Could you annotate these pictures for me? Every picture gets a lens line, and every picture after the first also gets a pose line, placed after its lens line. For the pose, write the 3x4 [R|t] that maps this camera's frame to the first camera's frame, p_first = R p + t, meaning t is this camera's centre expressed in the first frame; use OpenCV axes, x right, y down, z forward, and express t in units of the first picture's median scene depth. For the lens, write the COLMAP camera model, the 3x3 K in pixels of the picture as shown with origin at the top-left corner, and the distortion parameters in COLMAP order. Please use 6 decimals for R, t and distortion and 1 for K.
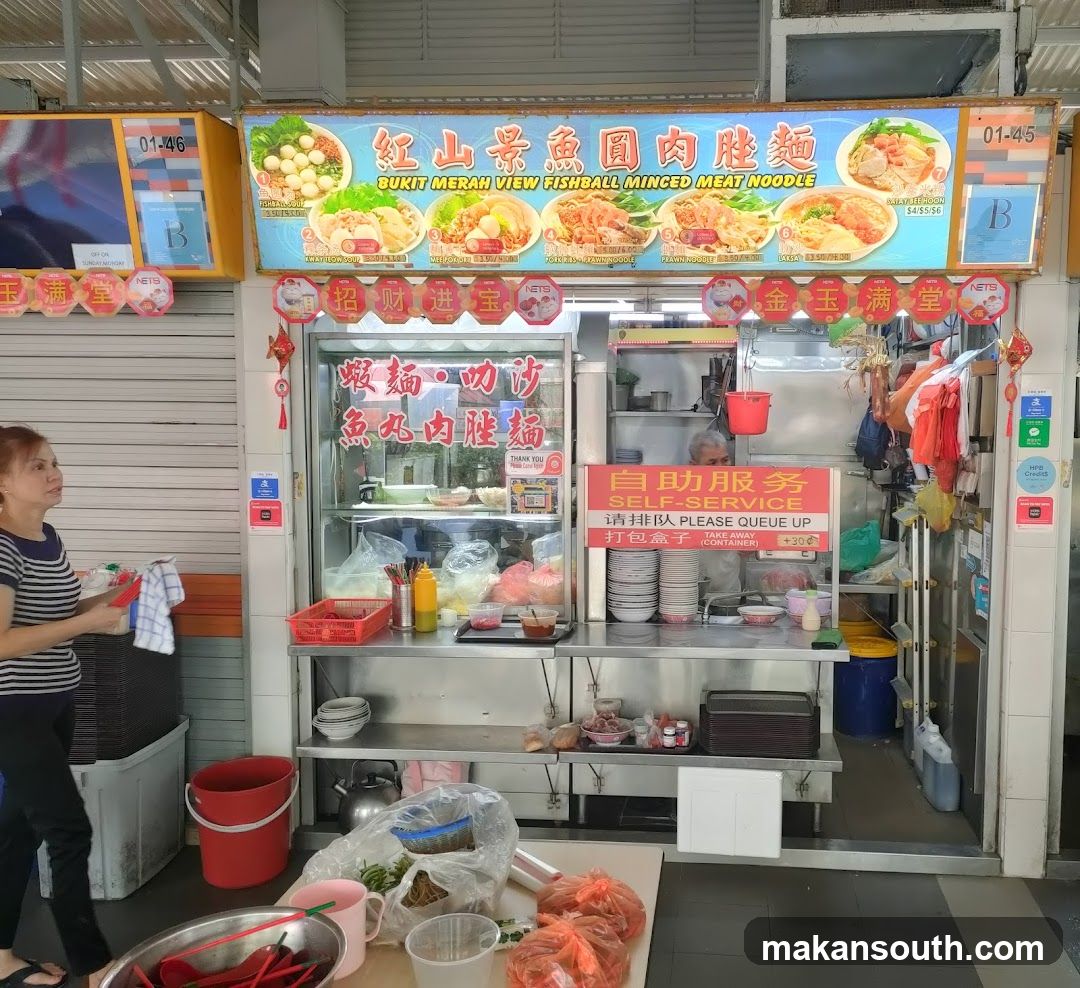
lens RADIAL K [[969.7, 0, 654.4], [0, 969.7, 481.5], [0, 0, 1]] dist [0.051023, 0.007503]
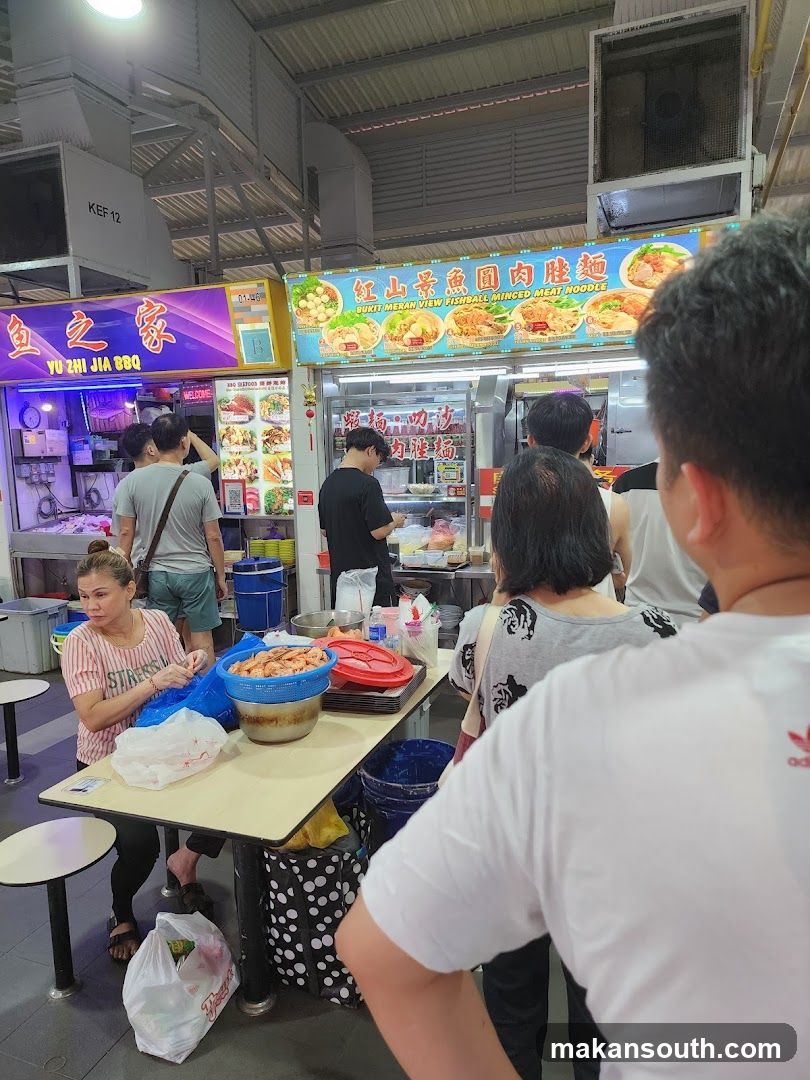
lens RADIAL K [[733.0, 0, 405.0], [0, 733.0, 540.0], [0, 0, 1]] dist [0.103511, -0.150939]
pose [[0.956946, 0.010743, -0.290069, 0.198145], [0.003956, 0.998739, 0.050039, 0.047351], [0.290240, -0.049032, 0.955697, -0.285655]]
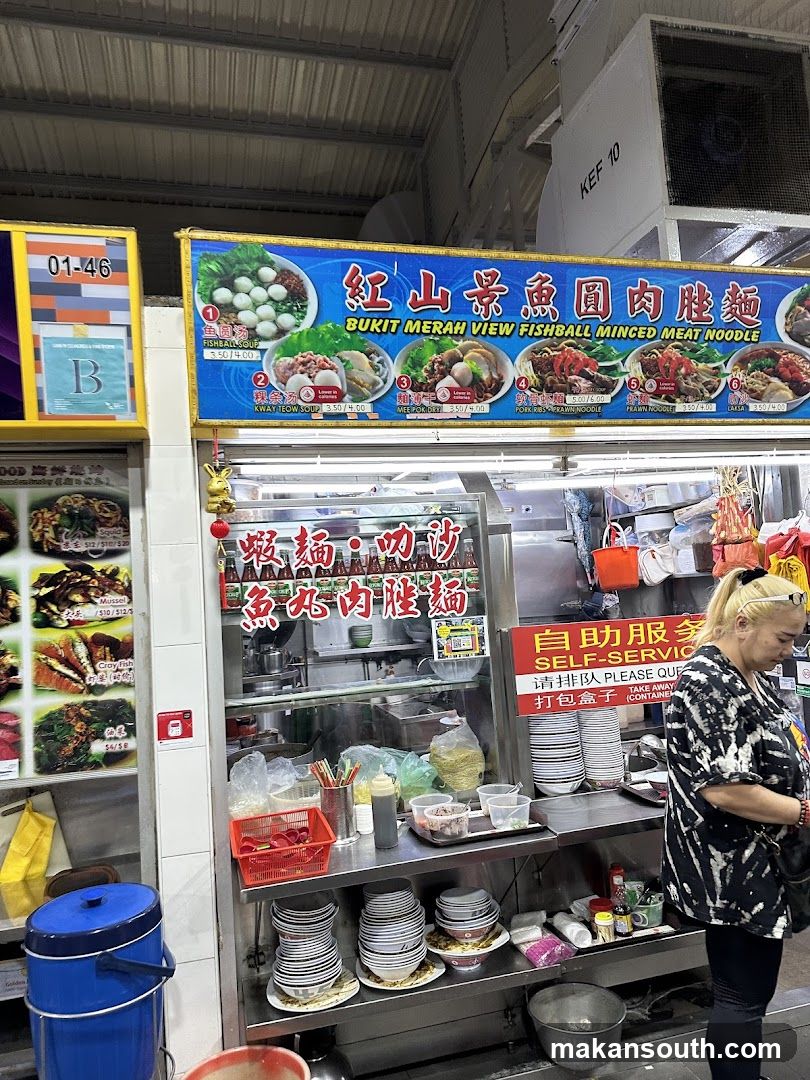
lens RADIAL K [[748.6, 0, 400.1], [0, 748.6, 542.1], [0, 0, 1]] dist [0.188372, -0.397952]
pose [[0.943440, -0.043108, 0.328728, -0.468866], [0.094765, 0.985207, -0.142780, -0.005088], [-0.317710, 0.165856, 0.933570, 0.367590]]
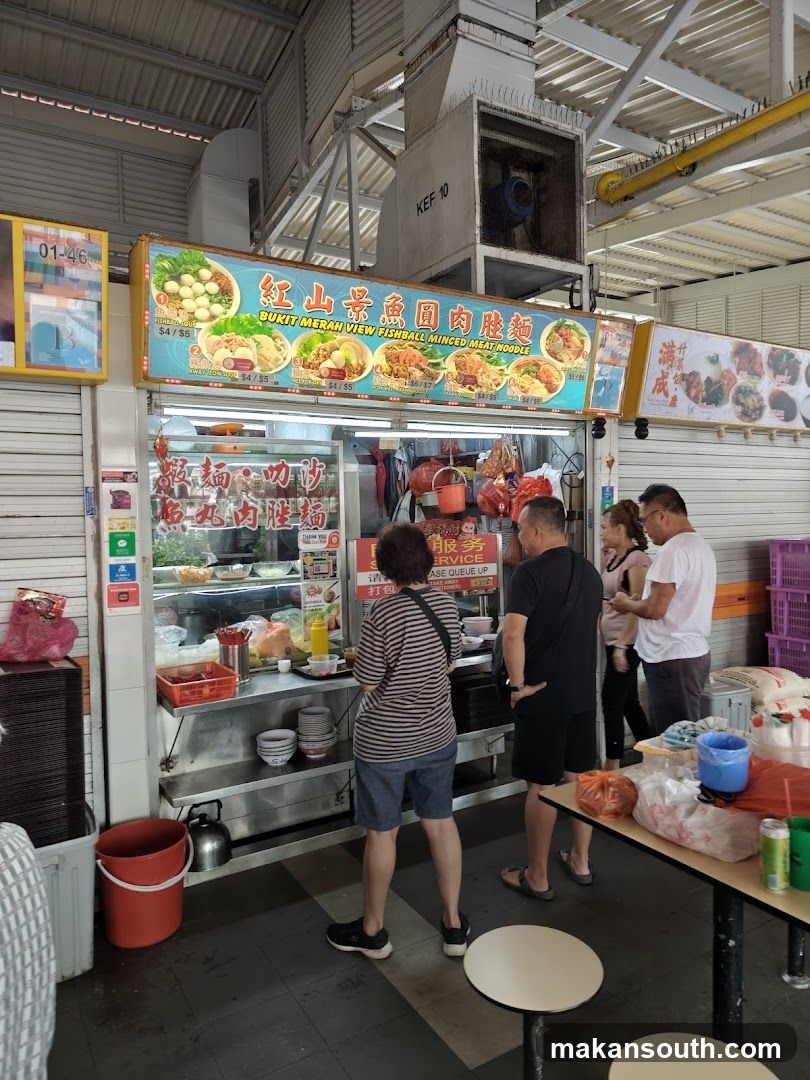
lens RADIAL K [[735.3, 0, 418.2], [0, 735.3, 537.4], [0, 0, 1]] dist [0.094576, -0.208565]
pose [[0.807914, -0.043859, 0.587667, -0.679121], [0.065864, 0.997699, -0.016088, 0.003019], [-0.585609, 0.051704, 0.808943, 0.137227]]
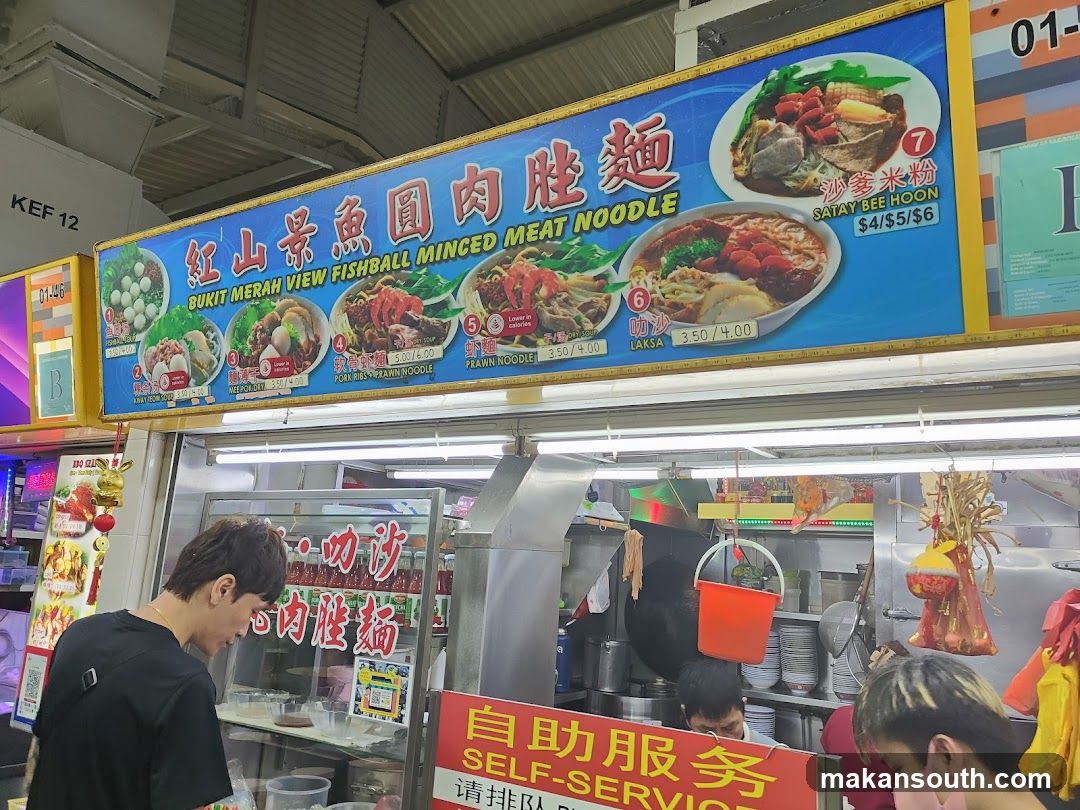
lens RADIAL K [[824.3, 0, 541.4], [0, 824.3, 400.5], [0, 0, 1]] dist [0.055419, -0.037419]
pose [[0.872609, -0.054969, -0.485316, 0.305122], [-0.093276, 0.956603, -0.276061, -0.062957], [0.479430, 0.286162, 0.829613, 0.584015]]
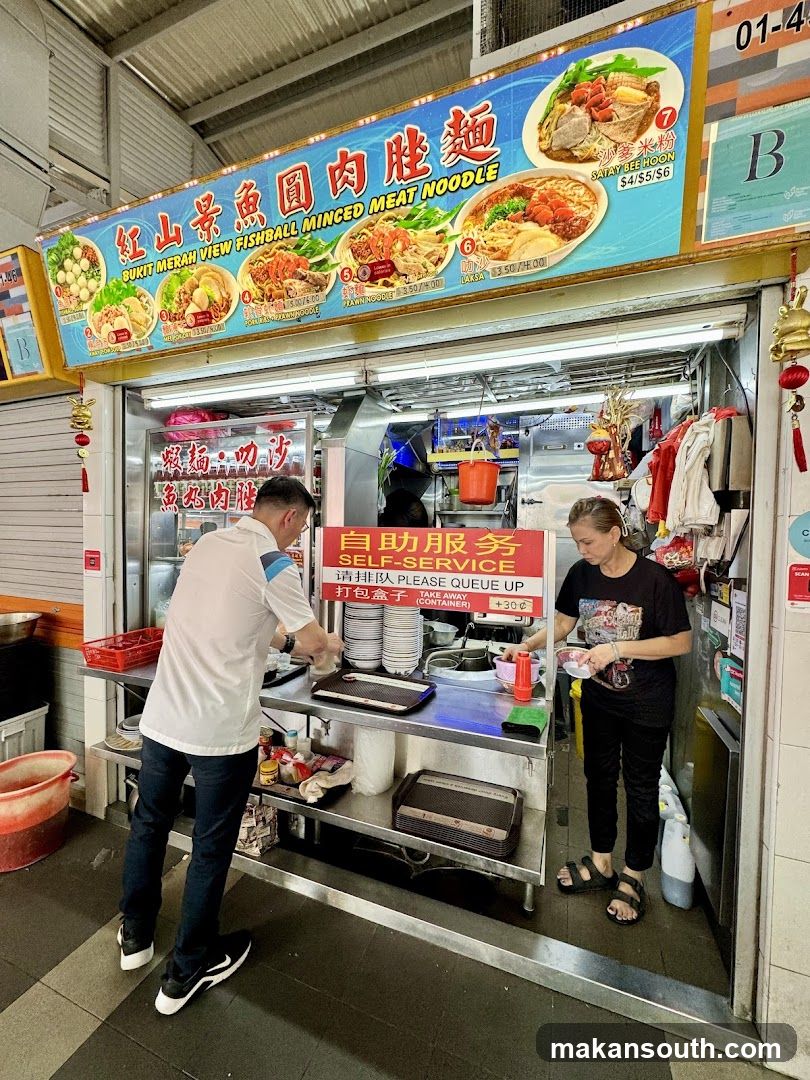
lens RADIAL K [[429.9, 0, 405.0], [0, 429.9, 540.0], [0, 0, 1]] dist [-0.000301, -0.000422]
pose [[0.957043, 0.014183, -0.289599, 0.191090], [-0.029990, 0.998288, -0.050218, 0.023536], [0.288391, 0.056746, 0.955830, 0.620937]]
